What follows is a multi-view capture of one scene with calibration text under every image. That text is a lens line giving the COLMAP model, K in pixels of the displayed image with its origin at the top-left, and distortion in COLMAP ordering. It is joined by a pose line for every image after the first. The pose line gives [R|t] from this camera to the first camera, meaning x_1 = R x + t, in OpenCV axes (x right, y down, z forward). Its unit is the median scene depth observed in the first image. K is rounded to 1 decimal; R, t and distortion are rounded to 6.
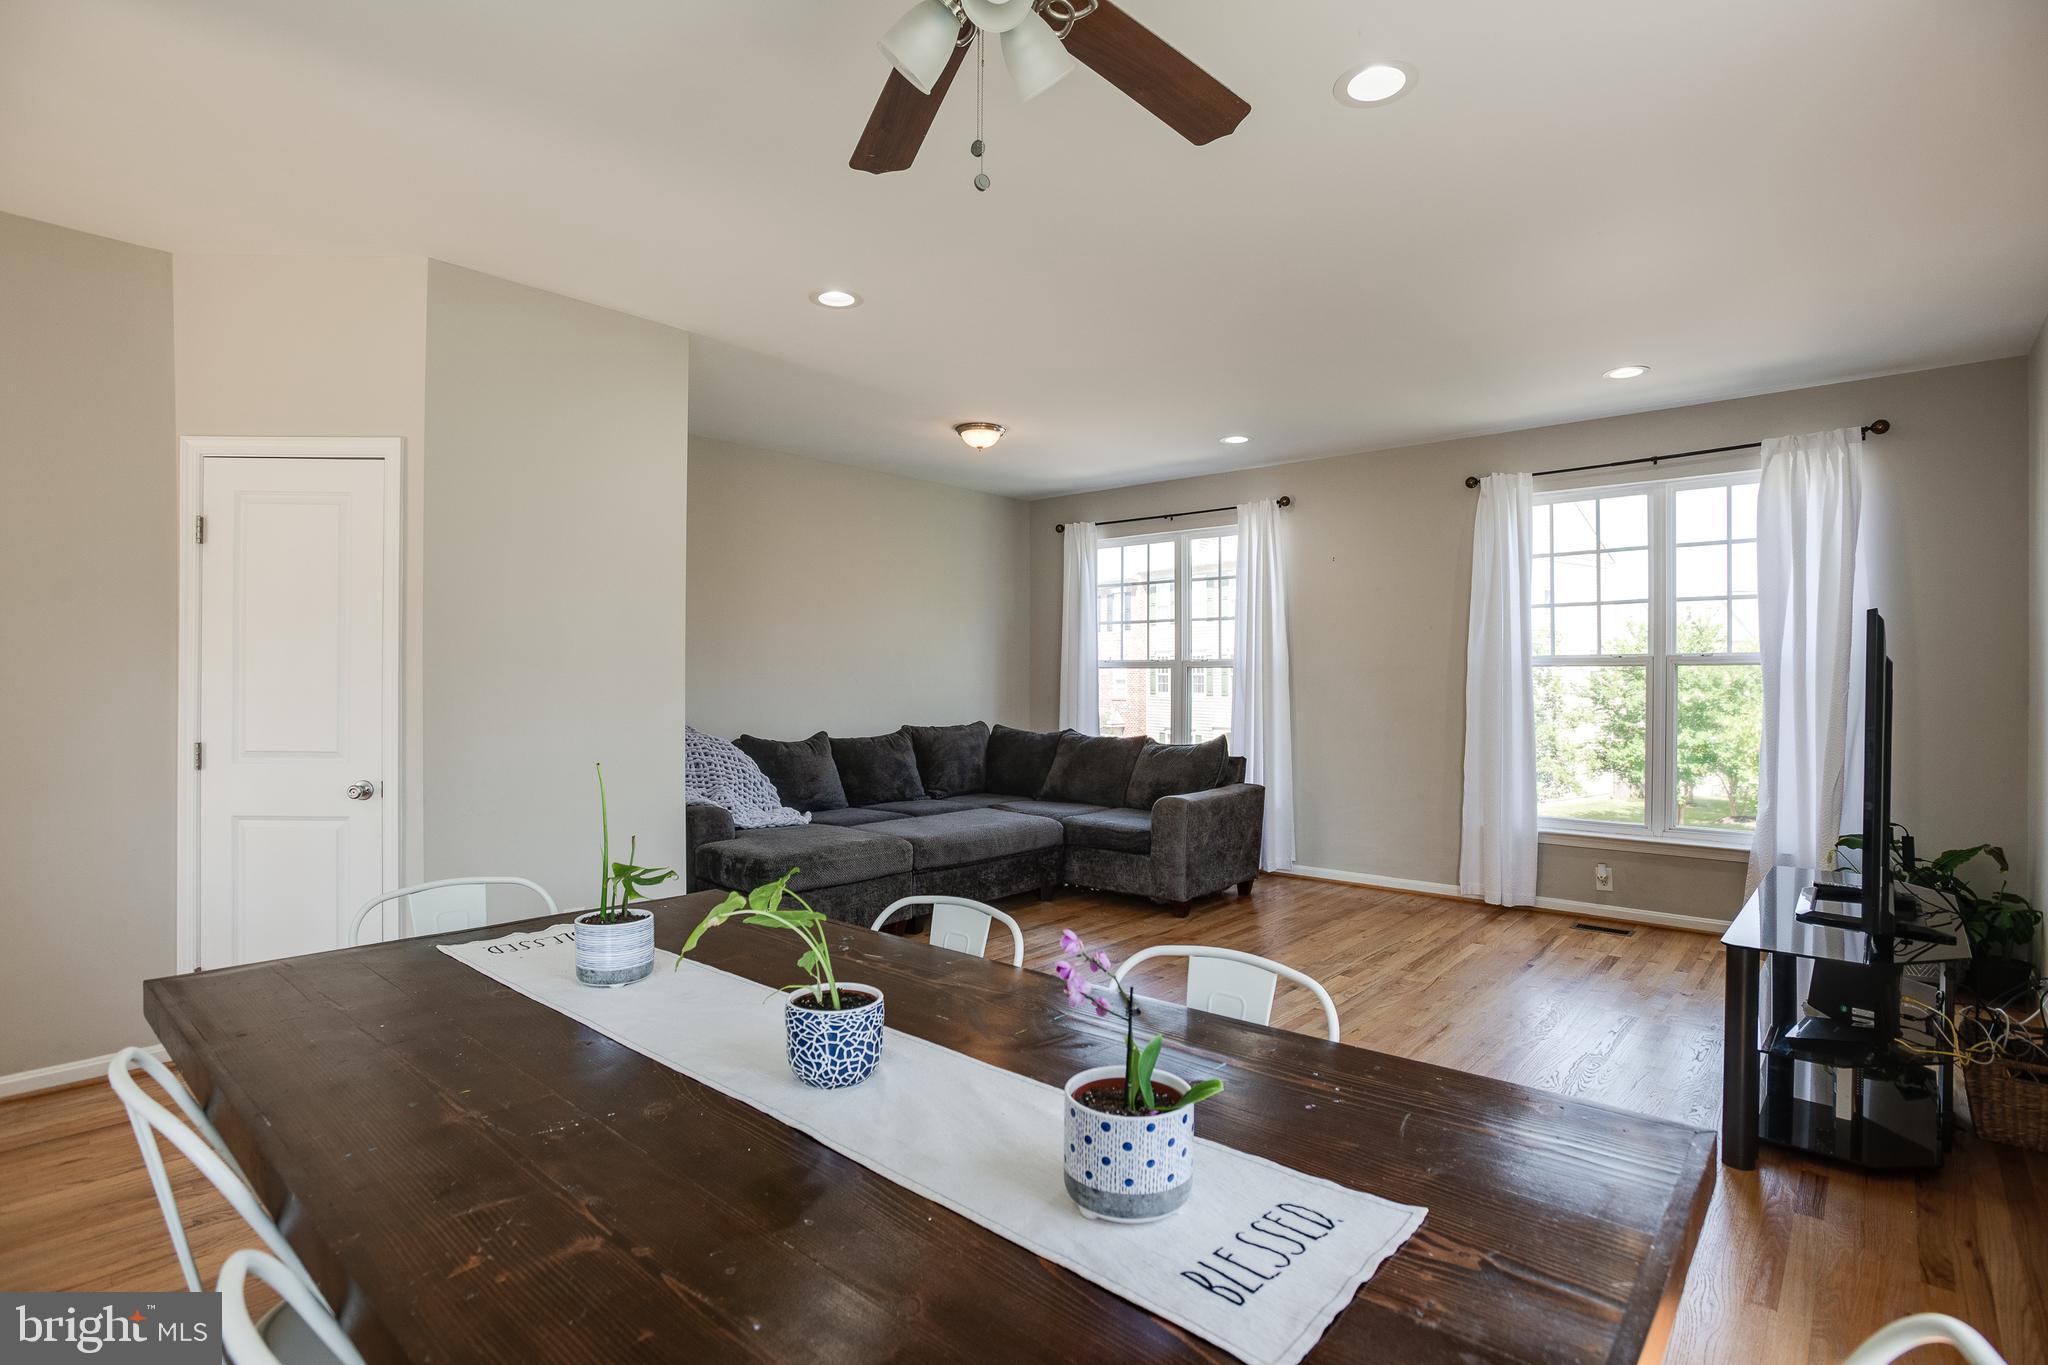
lens RADIAL K [[984.5, 0, 1031.0], [0, 984.5, 674.9], [0, 0, 1]] dist [-0.032338, 0.000073]
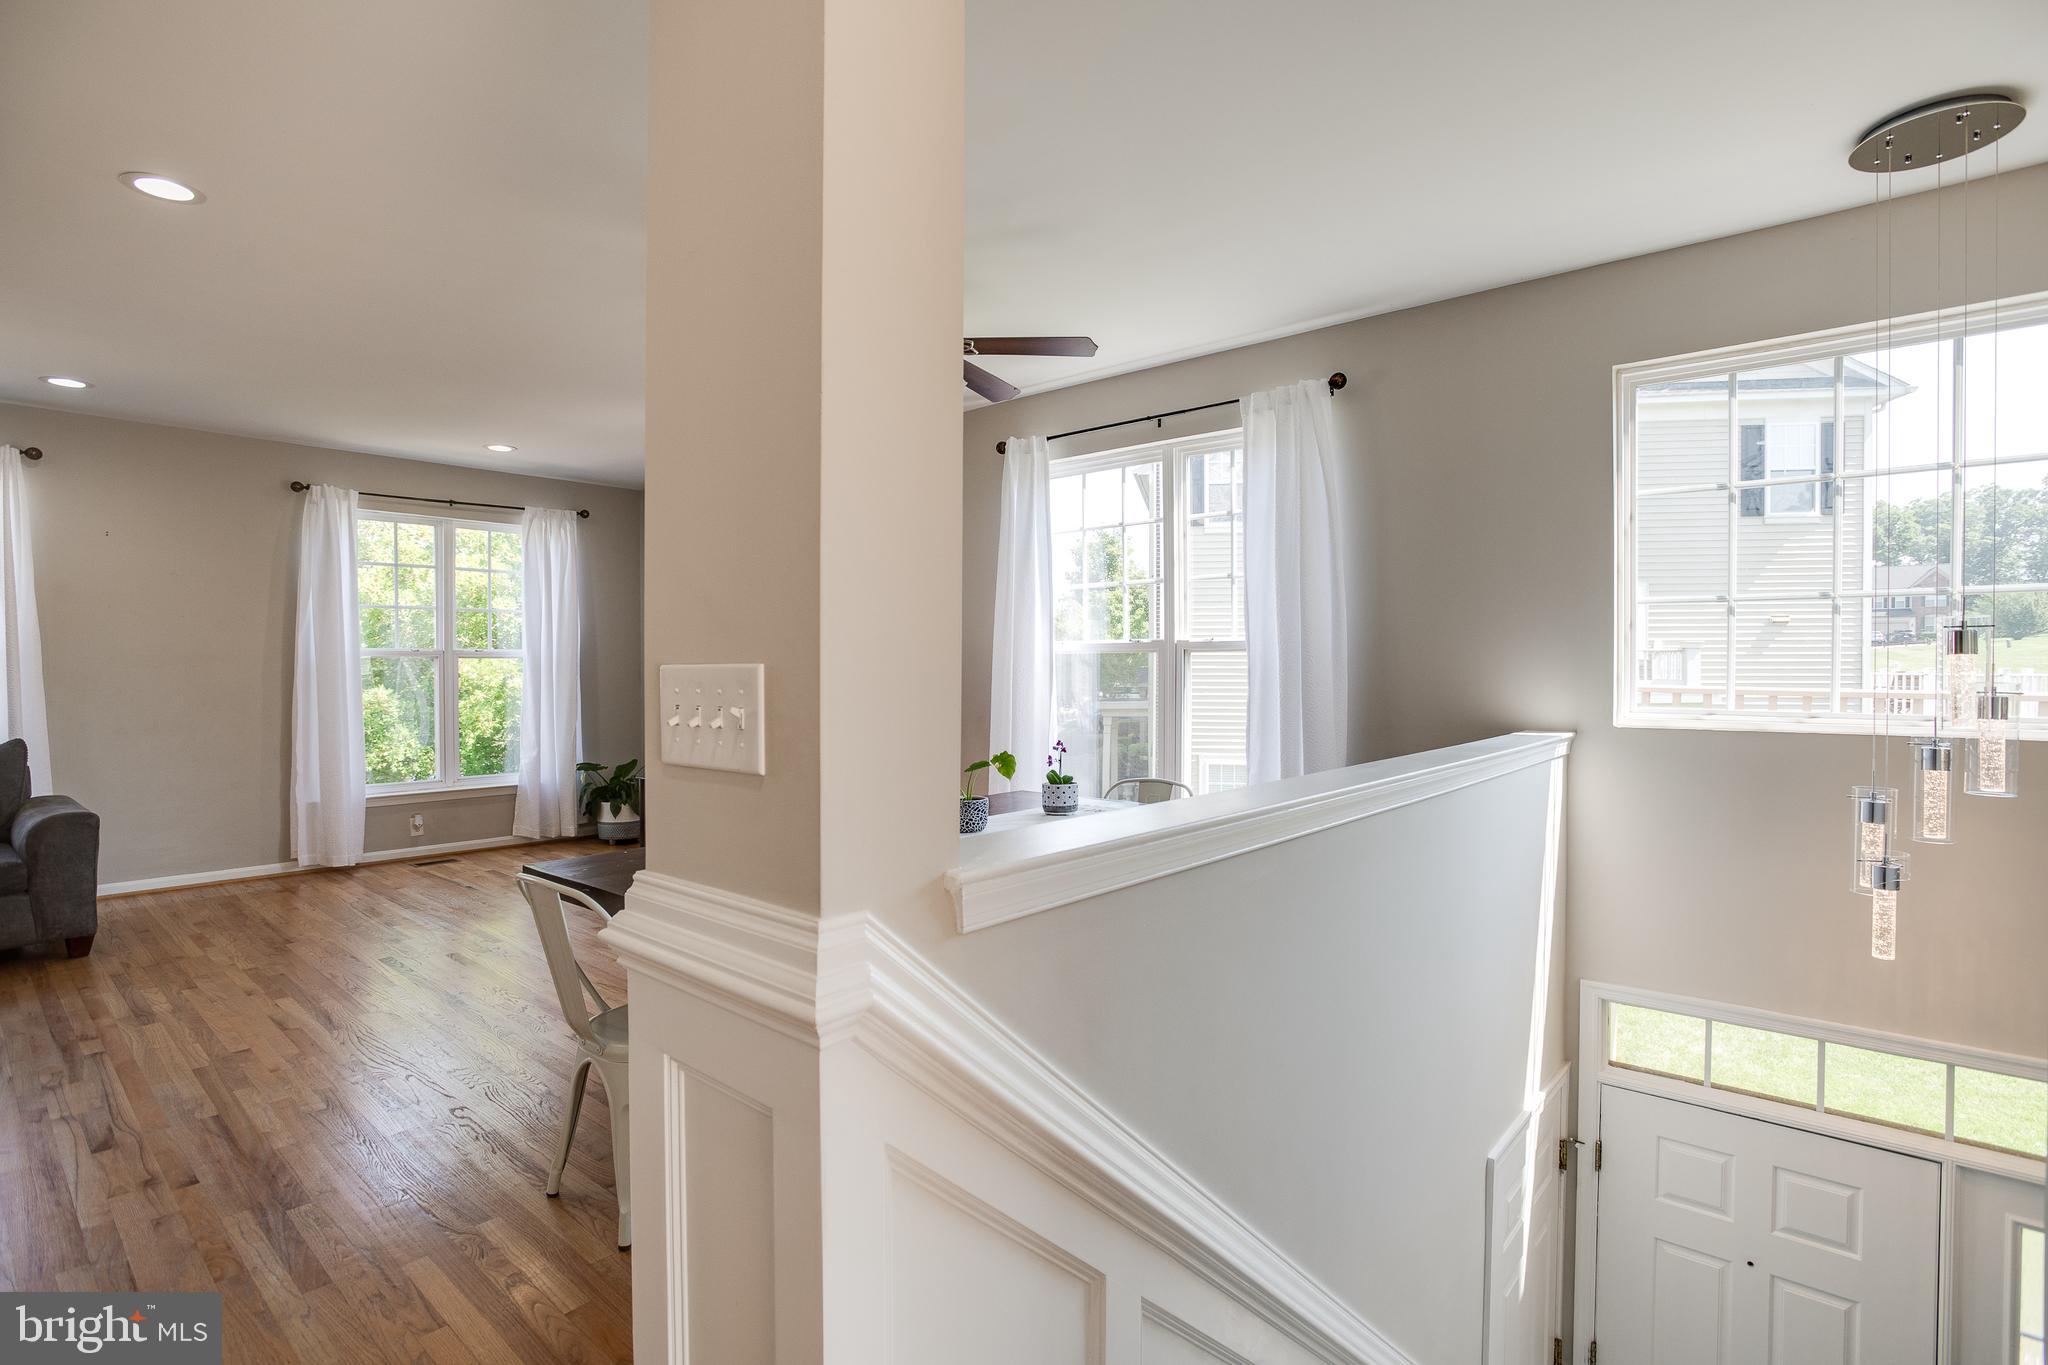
lens RADIAL K [[984.5, 0, 1031.0], [0, 984.5, 674.9], [0, 0, 1]] dist [-0.032338, 0.000073]
pose [[0.000163, -0.009853, 0.999951, -0.658839], [-0.002234, 0.999949, 0.009853, -0.001294], [-0.999997, -0.002235, 0.000141, 0.197235]]
